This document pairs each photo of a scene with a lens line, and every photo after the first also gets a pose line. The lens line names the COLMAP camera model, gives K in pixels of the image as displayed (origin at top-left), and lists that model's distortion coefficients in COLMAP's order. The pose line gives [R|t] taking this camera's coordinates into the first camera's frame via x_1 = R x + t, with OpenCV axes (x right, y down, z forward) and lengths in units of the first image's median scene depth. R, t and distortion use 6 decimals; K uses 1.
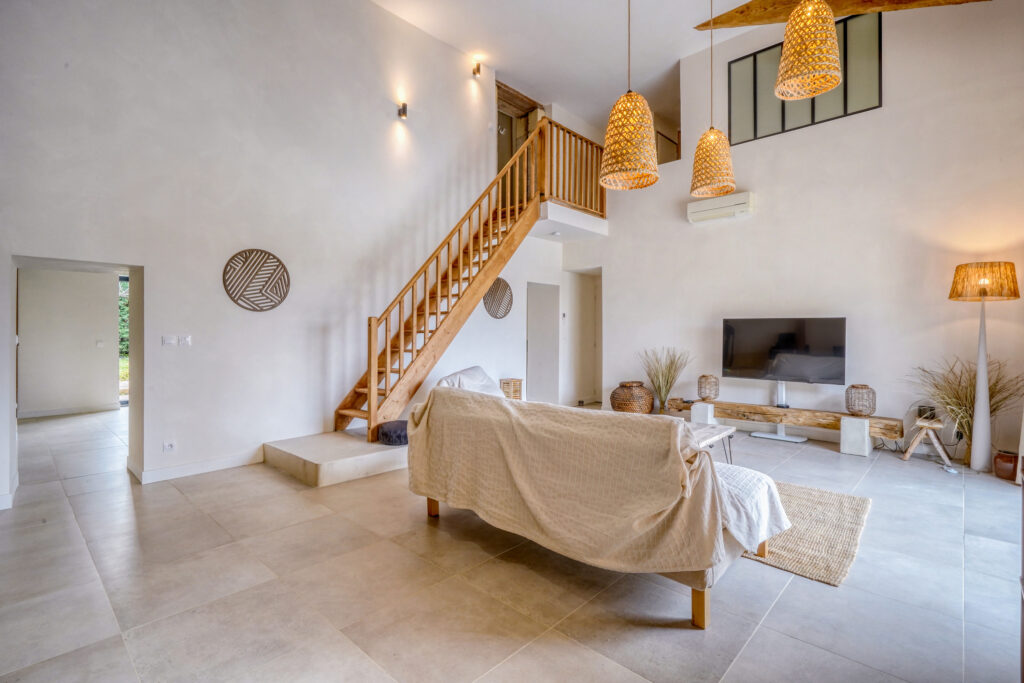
lens RADIAL K [[480.9, 0, 504.1], [0, 480.9, 335.9], [0, 0, 1]] dist [-0.001368, -0.000088]
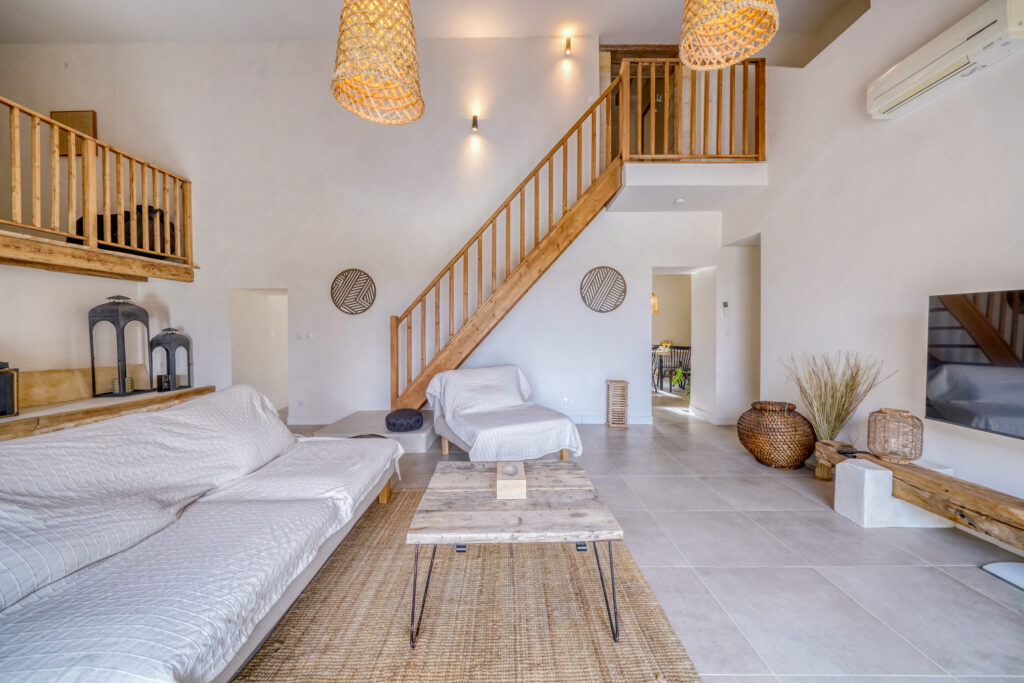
lens RADIAL K [[380.6, 0, 506.2], [0, 380.6, 336.8], [0, 0, 1]] dist [-0.005357, -0.000005]
pose [[0.683870, 0.010288, -0.729532, 0.454334], [0.002475, 0.999862, 0.016421, -0.002990], [0.729600, -0.013036, 0.683750, 0.453771]]
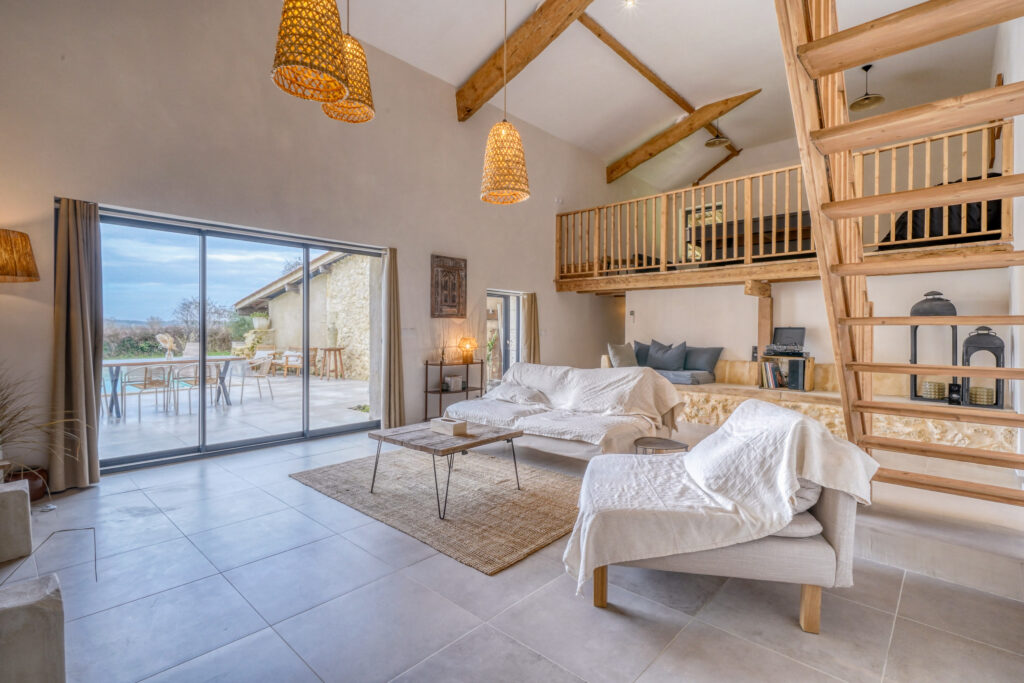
lens RADIAL K [[480.9, 0, 504.1], [0, 480.9, 335.9], [0, 0, 1]] dist [-0.001368, -0.000088]
pose [[-0.999941, -0.002955, -0.010455, 0.161765], [-0.003064, 0.999942, 0.010372, -0.000192], [0.010424, 0.010403, -0.999892, 1.283545]]
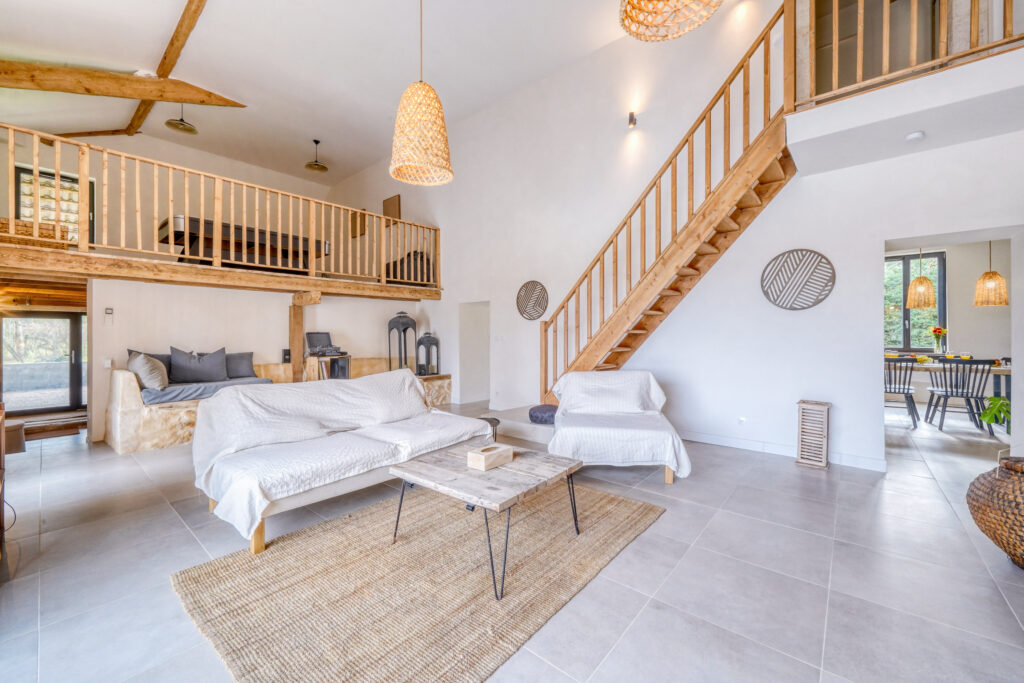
lens RADIAL K [[402.2, 0, 505.7], [0, 402.2, 336.2], [0, 0, 1]] dist [-0.002483, -0.000068]
pose [[0.049832, 0.003406, -0.998752, 0.635128], [0.002639, 0.999990, 0.003542, -0.002473], [0.998754, -0.002812, 0.049823, 0.667924]]
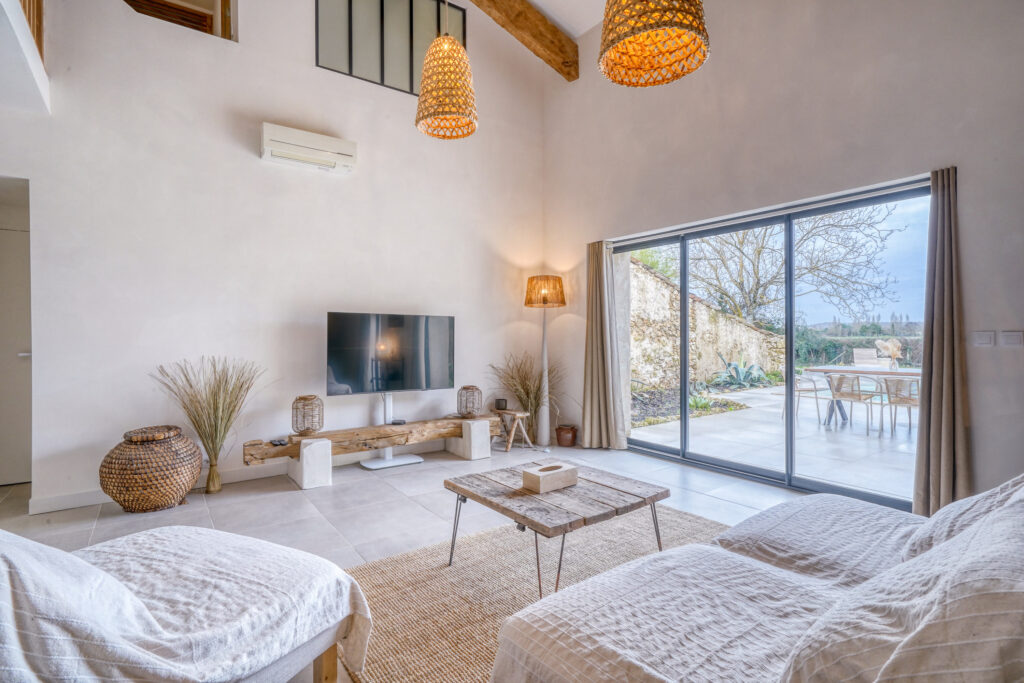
lens RADIAL K [[497.8, 0, 507.4], [0, 497.8, 336.4], [0, 0, 1]] dist [-0.000944, 0.000118]
pose [[0.188806, -0.004041, 0.982006, -0.204159], [0.003899, 0.999987, 0.003366, -0.001911], [-0.982007, 0.003194, 0.188819, 0.627326]]
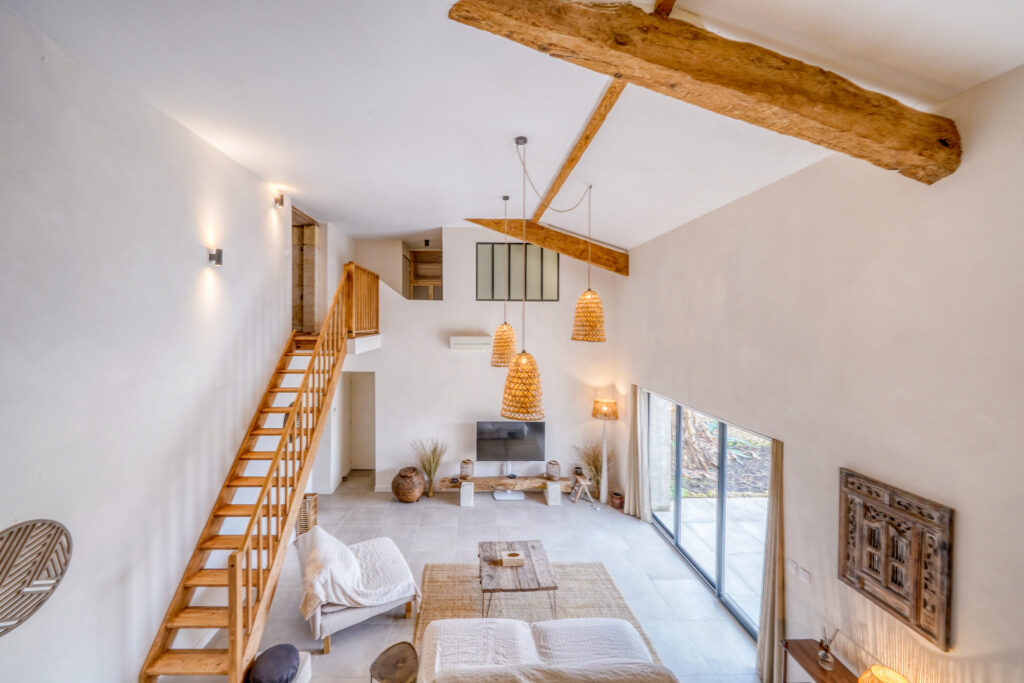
lens RADIAL K [[366.5, 0, 481.4], [0, 366.5, 328.9], [0, 0, 1]] dist [-0.000957, 0.000018]
pose [[0.710157, -0.009494, 0.703980, -0.327010], [-0.004891, 0.999818, 0.018417, -0.347794], [-0.704027, -0.016522, 0.709981, 0.207387]]
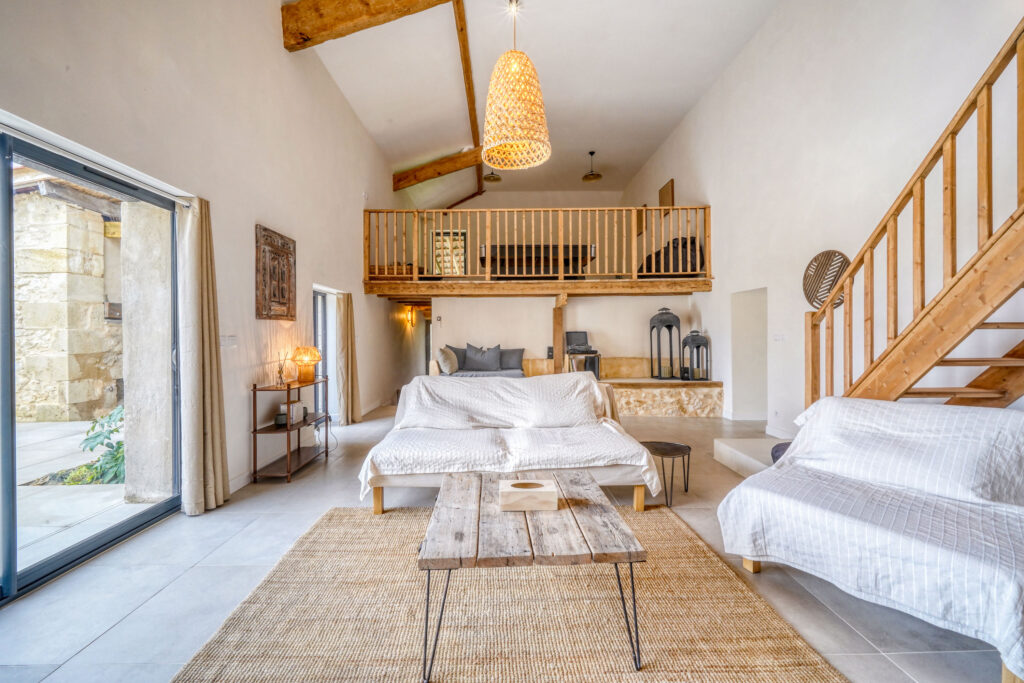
lens RADIAL K [[385.1, 0, 505.7], [0, 385.1, 336.4], [0, 0, 1]] dist [-0.005587, -0.000084]
pose [[-0.717017, 0.008825, -0.697000, 0.445801], [0.007321, 0.999960, 0.005129, -0.003577], [0.697017, -0.001425, -0.717053, 0.875738]]
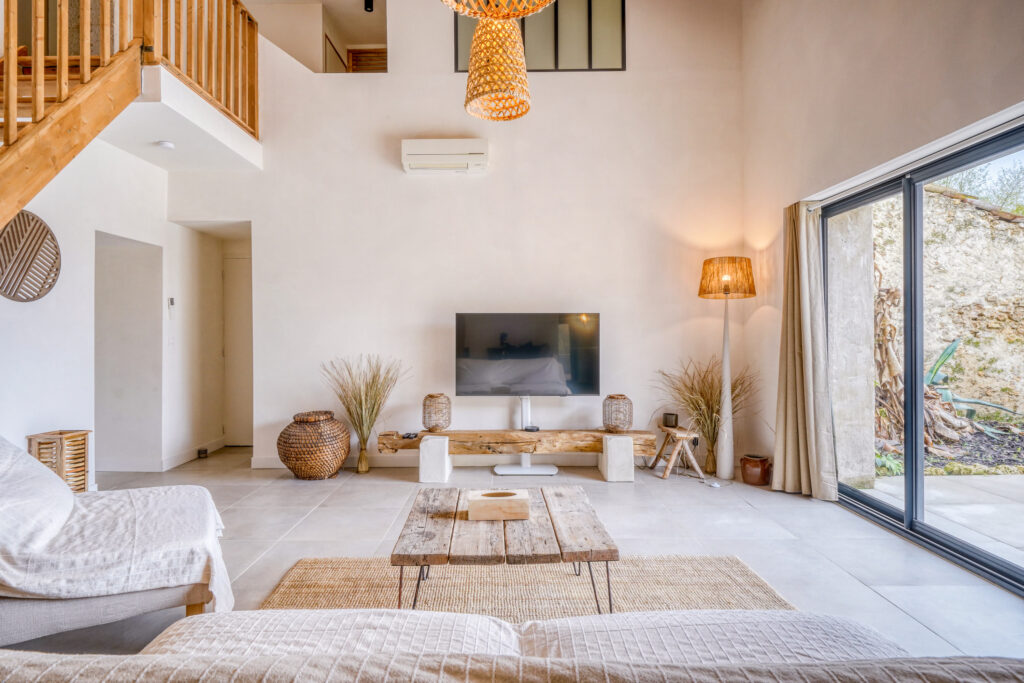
lens RADIAL K [[550.6, 0, 506.5], [0, 550.6, 337.6], [0, 0, 1]] dist [-0.000541, 0.000023]
pose [[0.724955, -0.007095, 0.688759, -0.046306], [0.005731, 0.999974, 0.004269, -0.002257], [-0.688772, 0.000853, 0.724977, 0.376752]]
